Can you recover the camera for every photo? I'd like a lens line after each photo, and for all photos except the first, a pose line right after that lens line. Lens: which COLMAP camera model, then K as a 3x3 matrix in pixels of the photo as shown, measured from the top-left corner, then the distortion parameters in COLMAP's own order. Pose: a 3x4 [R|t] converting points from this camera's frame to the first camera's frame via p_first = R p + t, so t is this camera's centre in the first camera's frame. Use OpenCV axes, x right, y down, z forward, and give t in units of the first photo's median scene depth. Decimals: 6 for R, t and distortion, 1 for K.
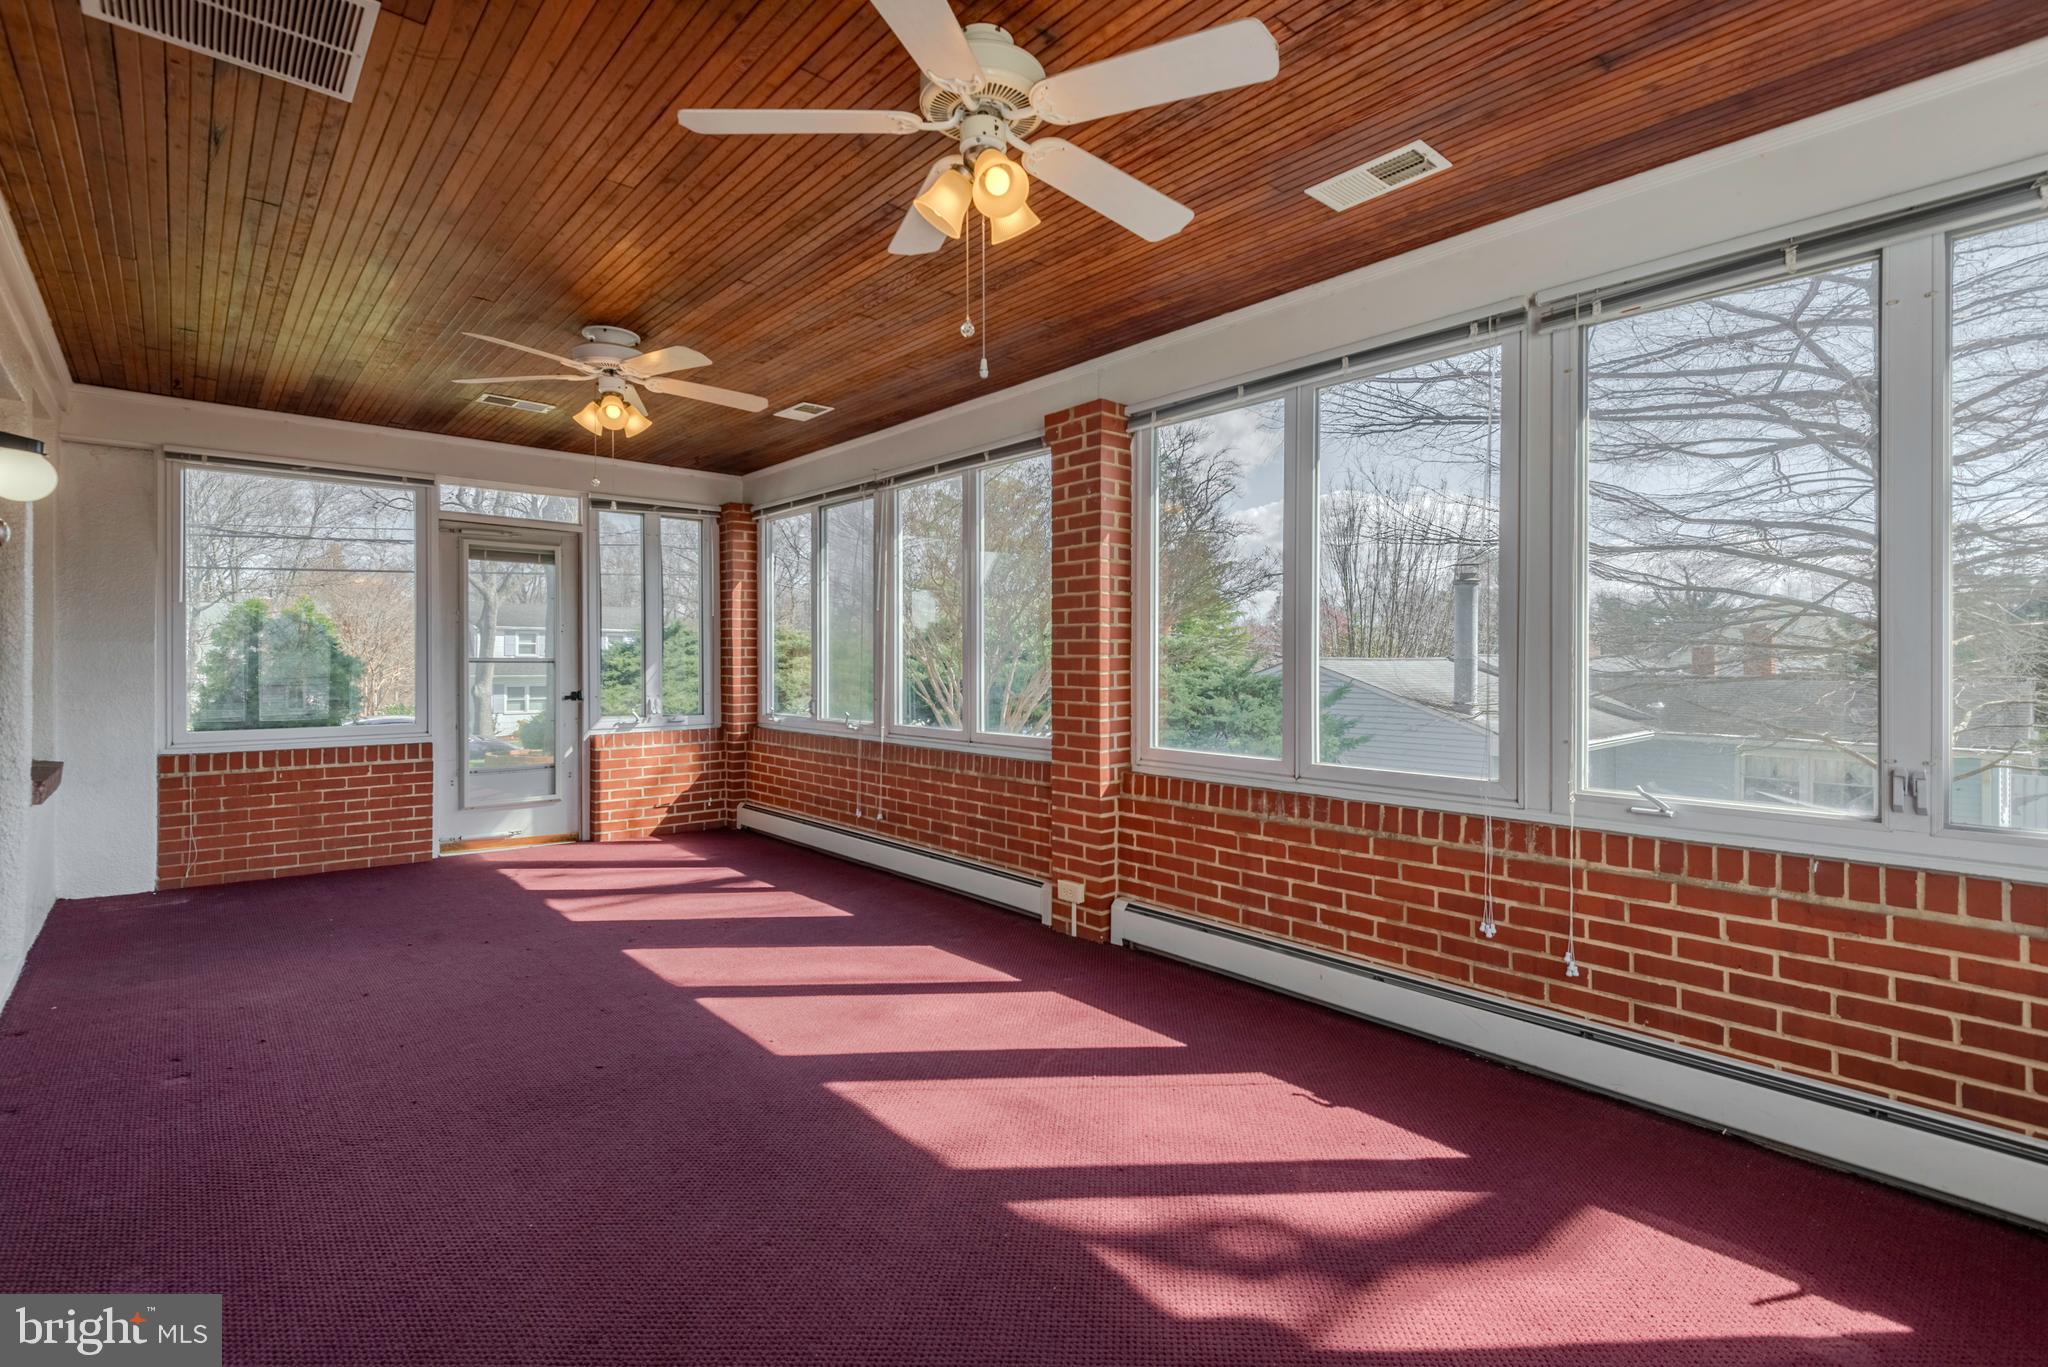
lens RADIAL K [[920.1, 0, 1033.2], [0, 920.1, 661.6], [0, 0, 1]] dist [0.023910, -0.011339]
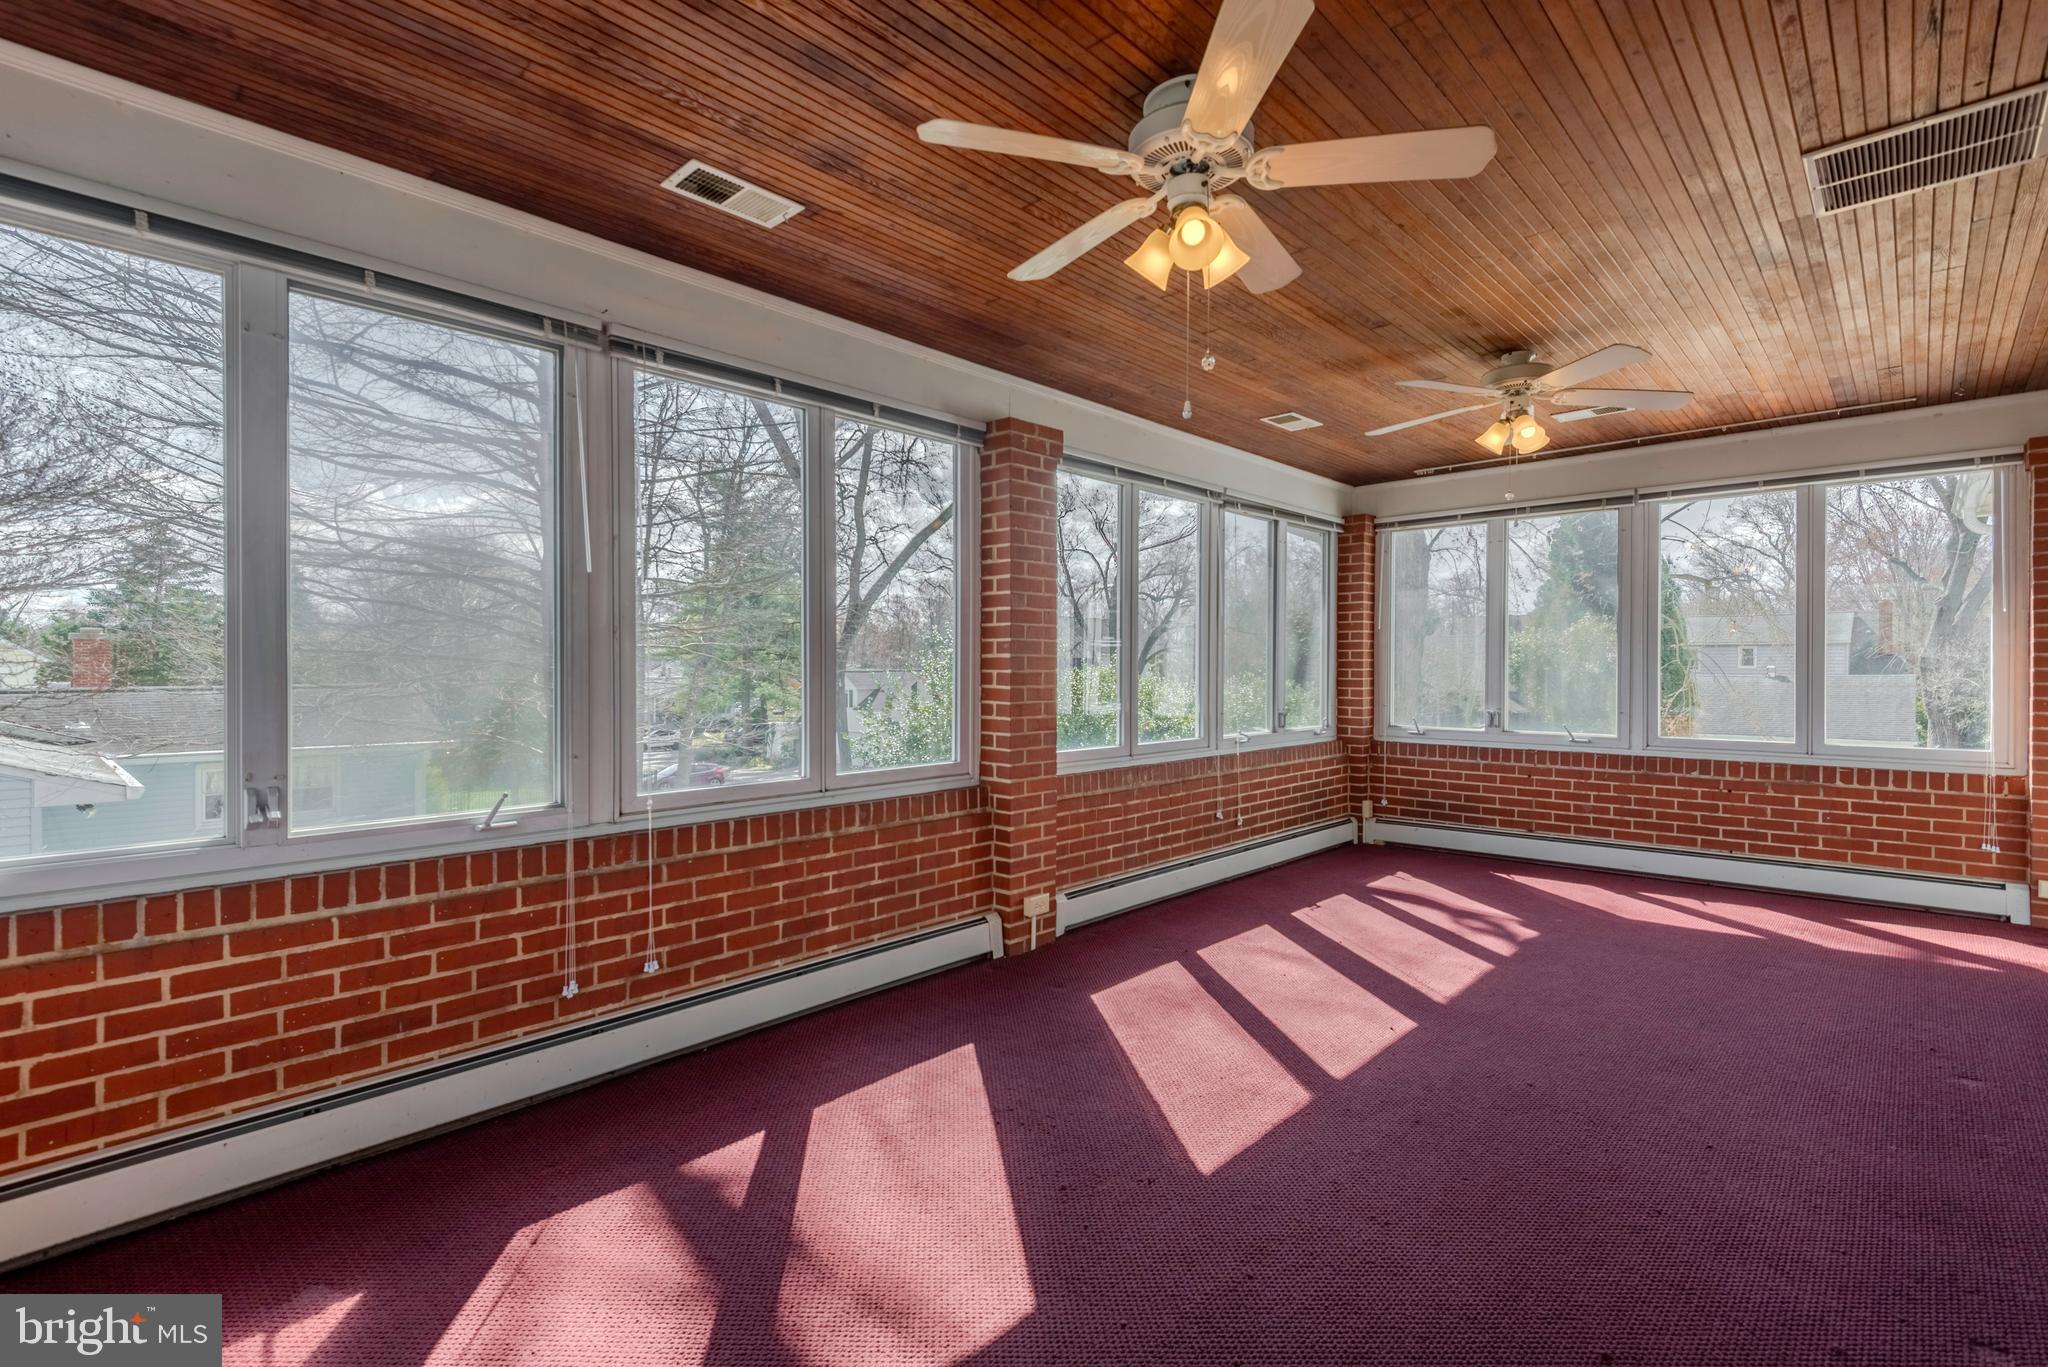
lens RADIAL K [[920.1, 0, 1046.2], [0, 920.1, 673.9], [0, 0, 1]] dist [0.023910, -0.011339]
pose [[-0.087057, 0.003126, 0.996198, -0.668817], [0.010760, 0.999940, -0.002198, 0.000600], [-0.996145, 0.010527, -0.087085, 0.748261]]
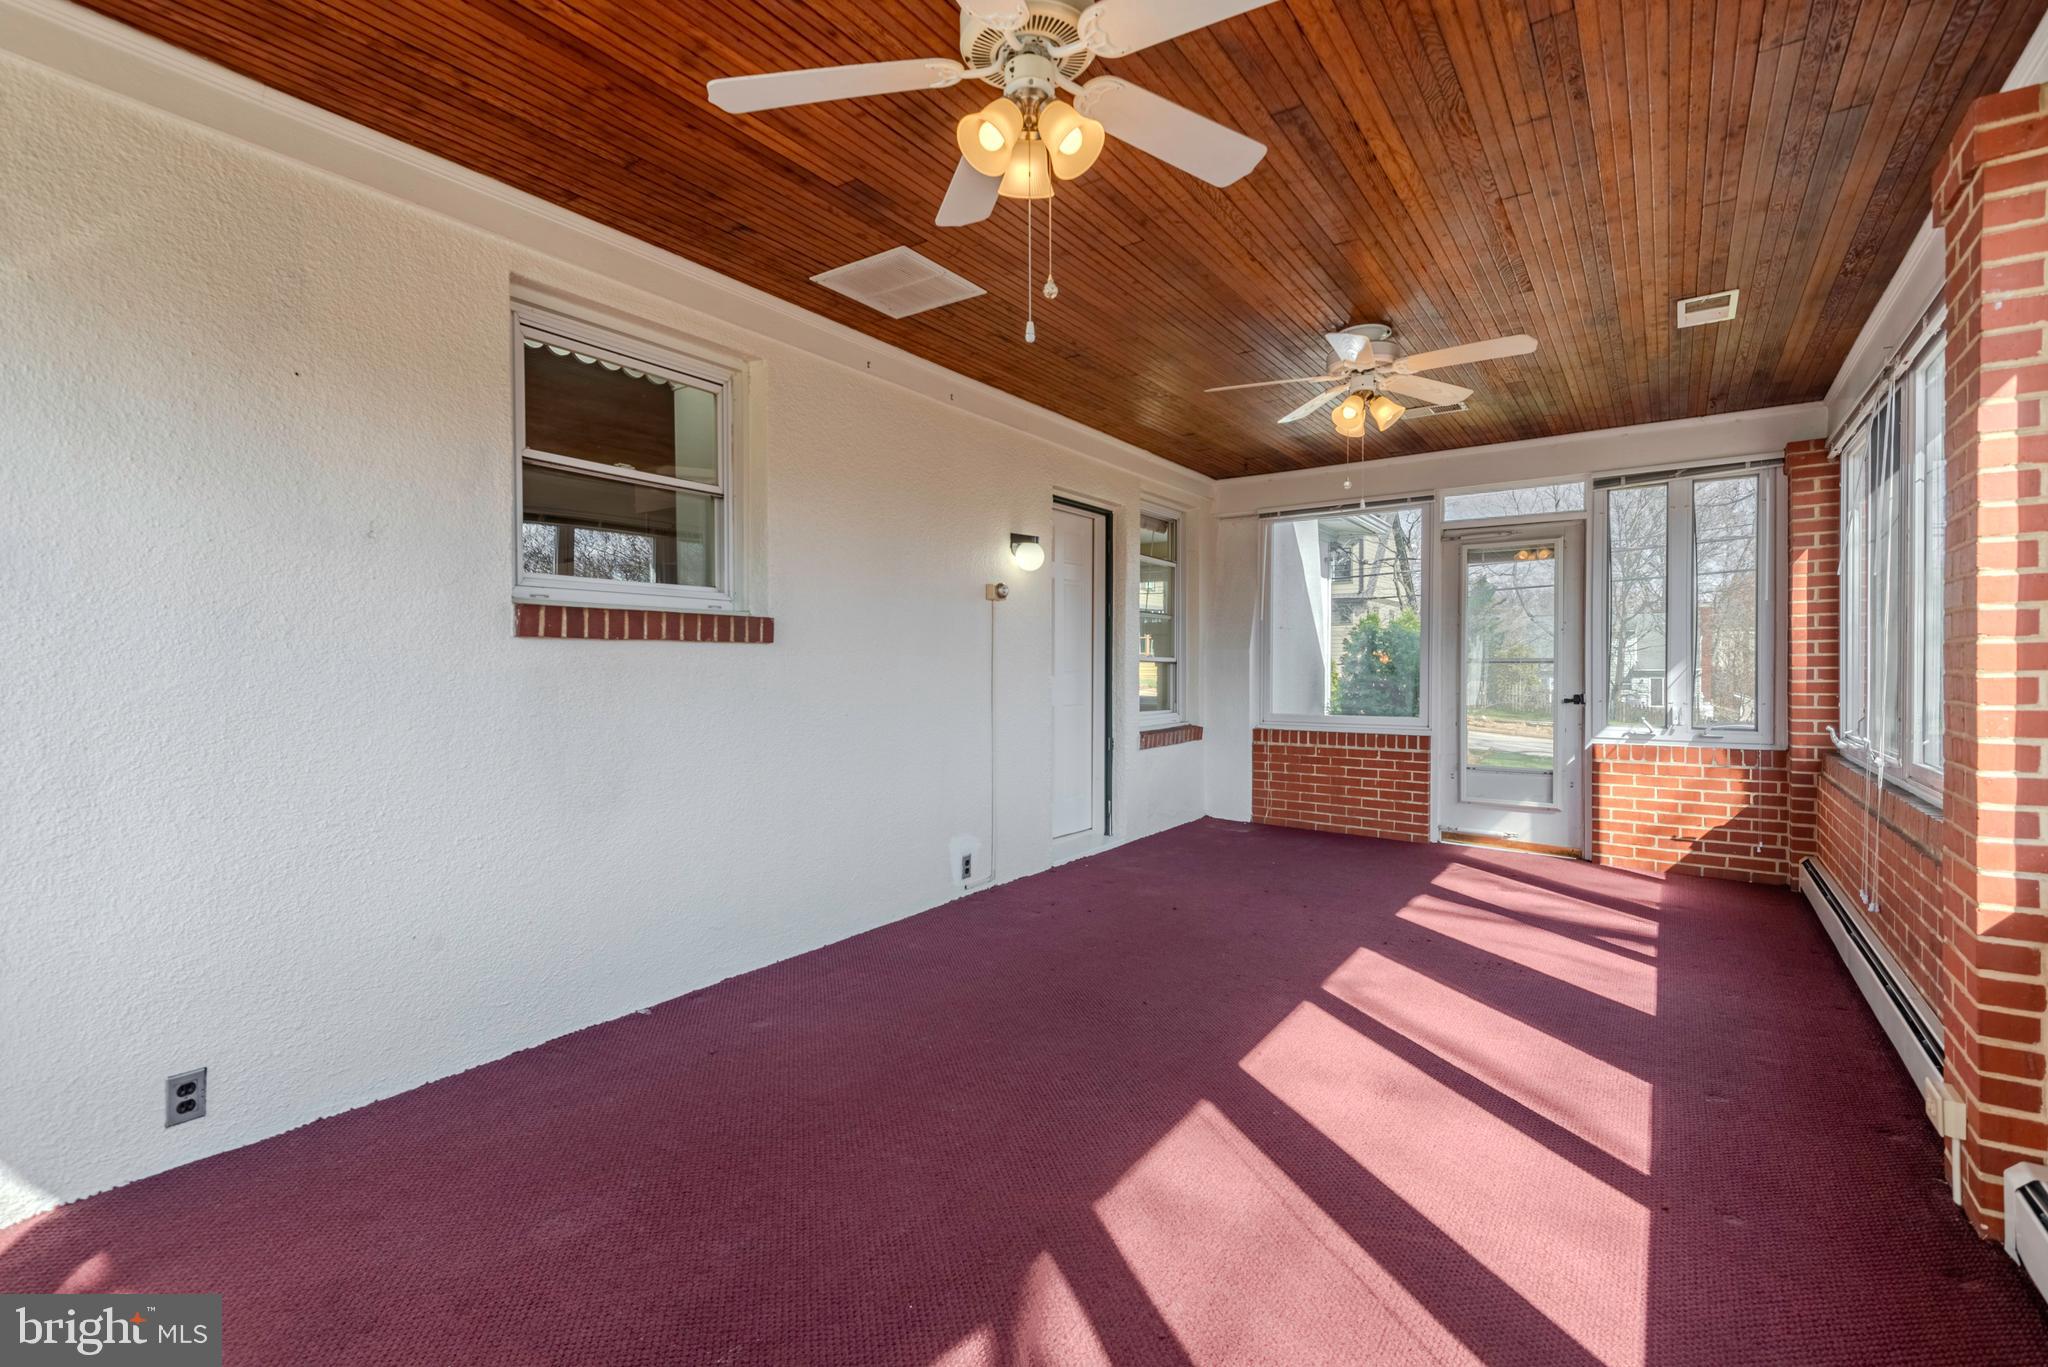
lens RADIAL K [[920.1, 0, 1006.7], [0, 920.1, 677.1], [0, 0, 1]] dist [0.023910, -0.011339]
pose [[0.208185, 0.011083, -0.978027, 0.306512], [-0.000102, 0.999936, 0.011310, 0.005418], [0.978090, -0.002255, 0.208173, 0.281222]]
